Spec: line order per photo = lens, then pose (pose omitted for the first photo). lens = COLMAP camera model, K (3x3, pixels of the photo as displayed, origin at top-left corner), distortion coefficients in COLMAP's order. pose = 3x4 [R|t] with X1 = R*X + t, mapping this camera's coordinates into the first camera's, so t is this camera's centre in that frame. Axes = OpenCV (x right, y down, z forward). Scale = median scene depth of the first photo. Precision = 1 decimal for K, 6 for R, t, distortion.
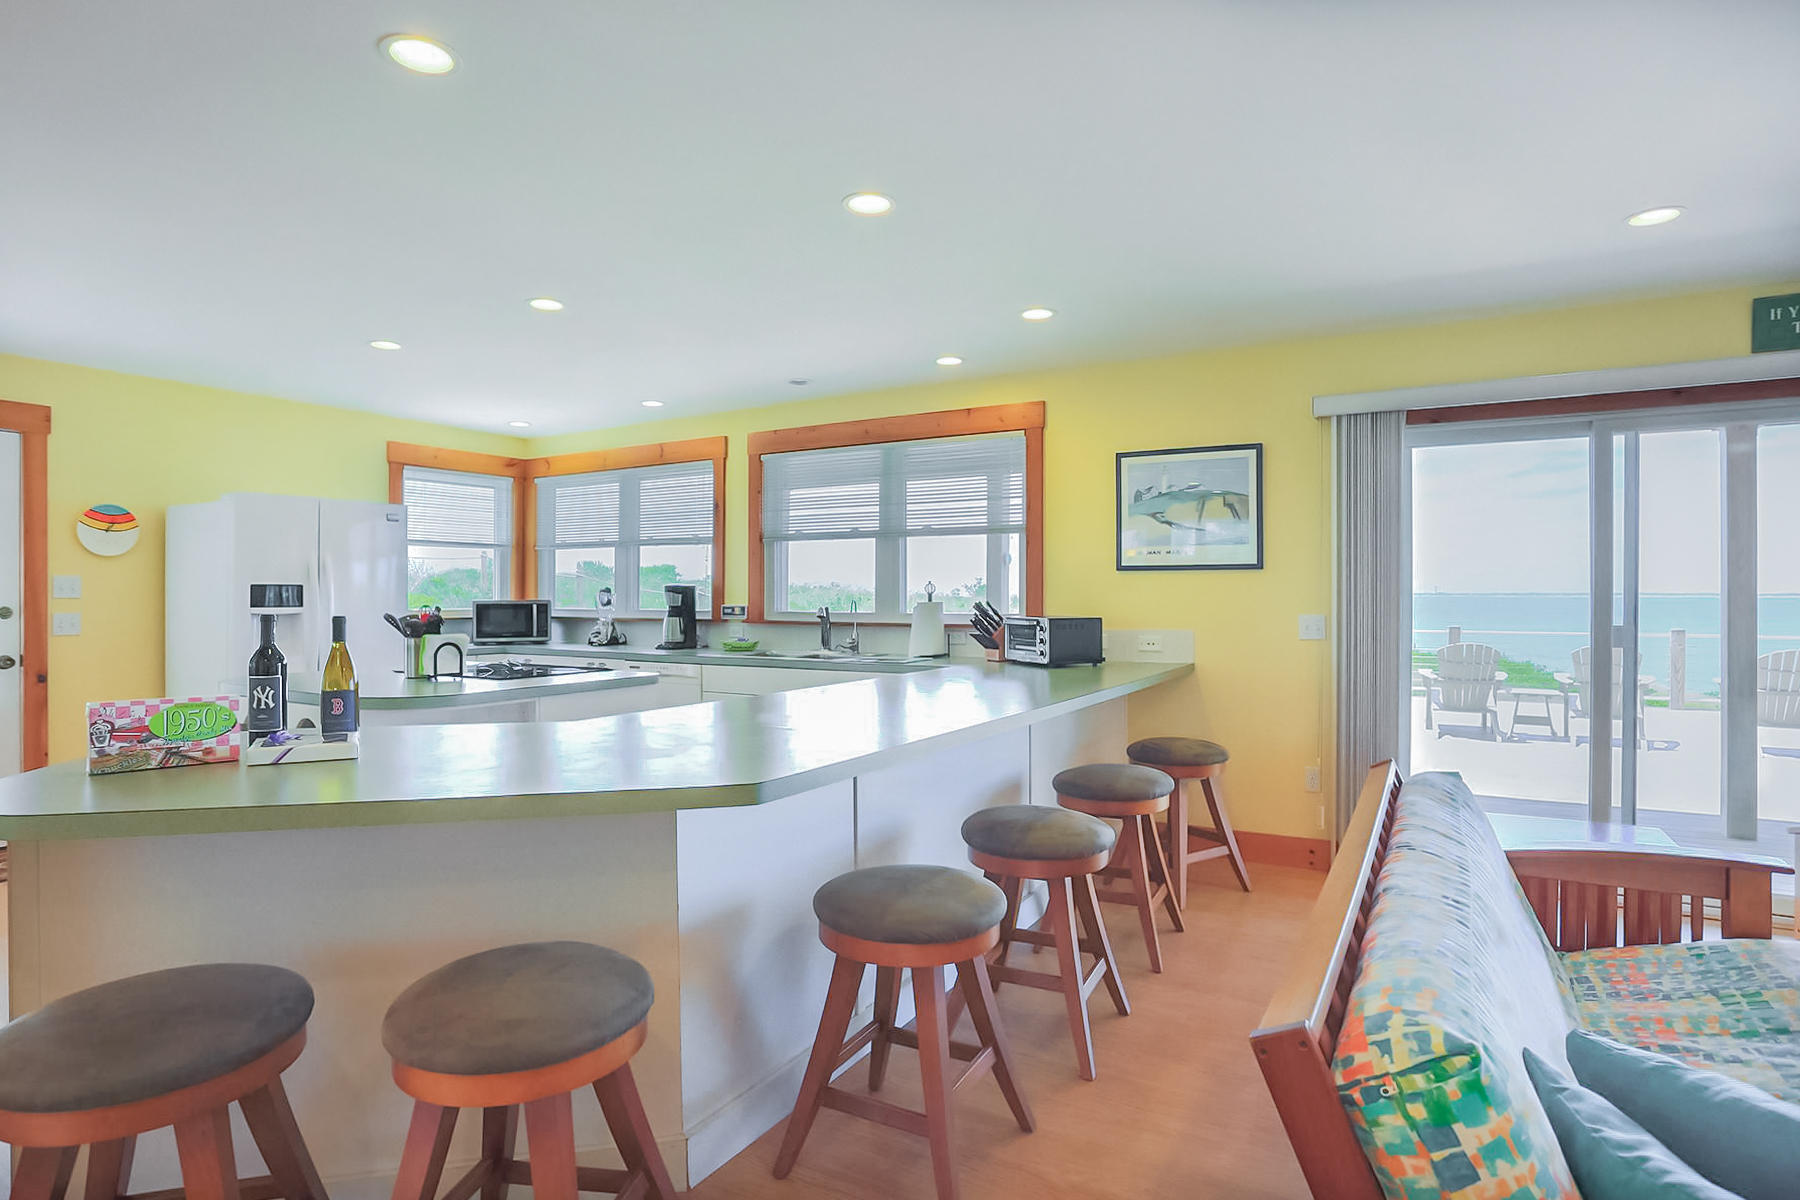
lens RADIAL K [[919.6, 0, 894.2], [0, 919.6, 592.5], [0, 0, 1]] dist [0.000255, 0.002276]
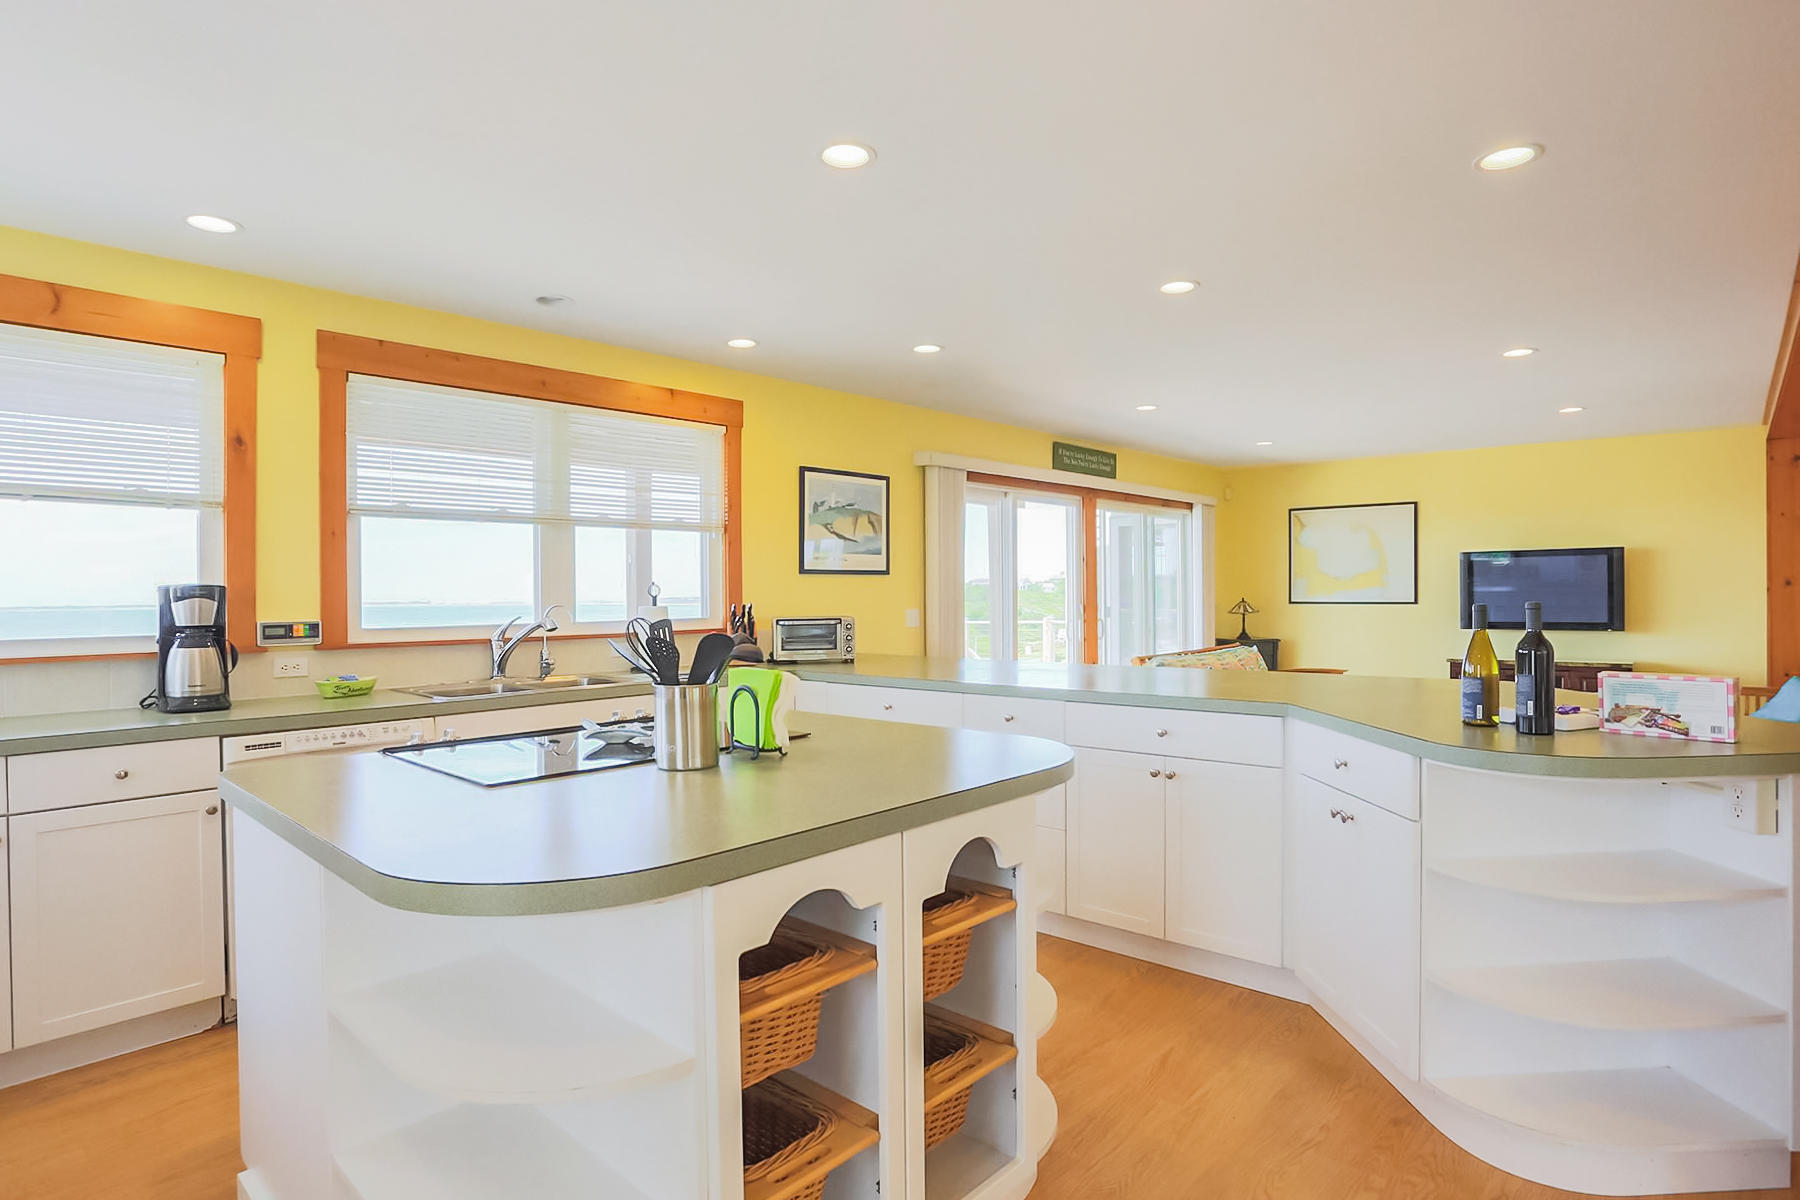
lens RADIAL K [[919.6, 0, 892.4], [0, 919.6, 606.6], [0, 0, 1]] dist [0.000255, 0.002276]
pose [[0.264467, -0.021961, 0.964145, -0.804615], [0.005479, 0.999759, 0.021270, -0.007089], [-0.964379, -0.000343, 0.264524, 0.619743]]
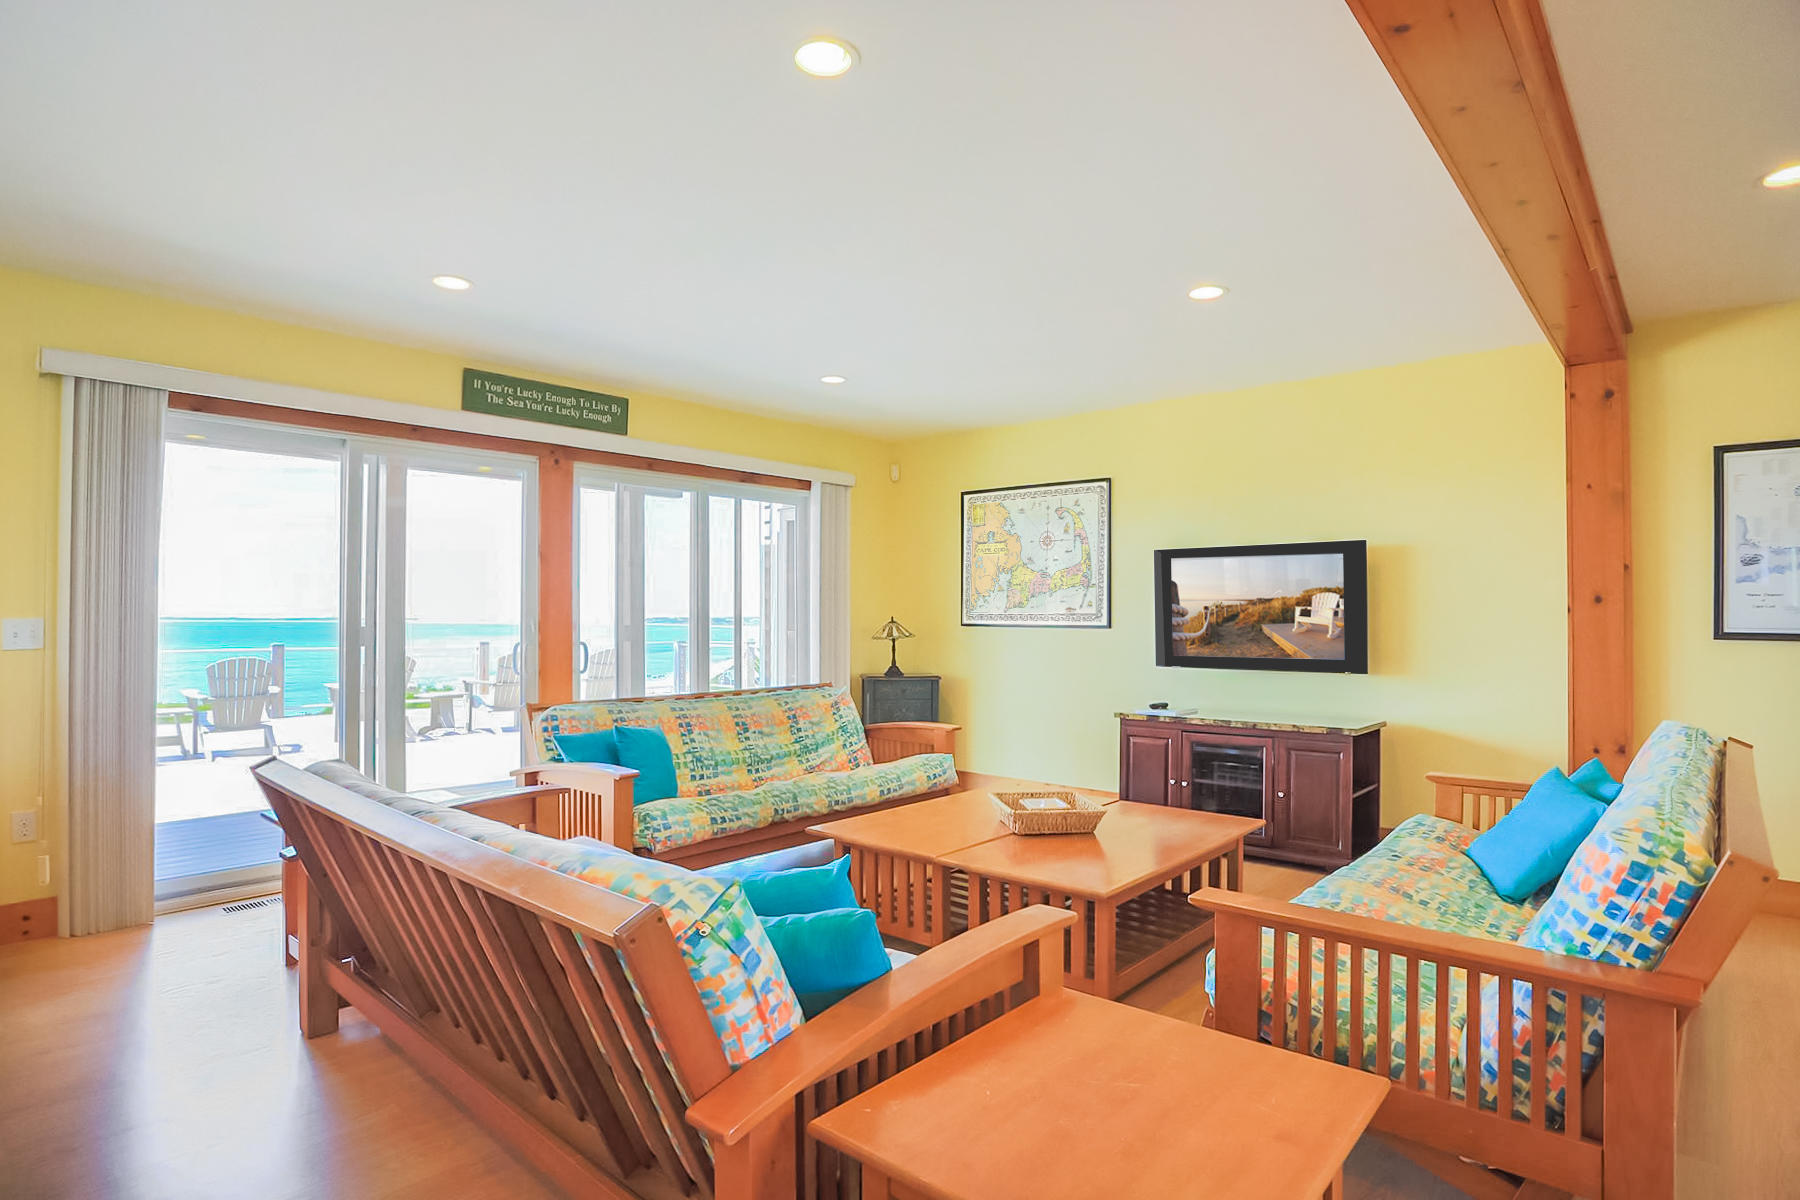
lens RADIAL K [[919.6, 0, 900.1], [0, 919.6, 591.3], [0, 0, 1]] dist [0.000255, 0.002276]
pose [[0.286740, 0.023268, 0.957726, -0.079216], [-0.007263, 0.999729, -0.022114, 0.010671], [-0.957981, -0.000615, 0.286831, 0.044419]]
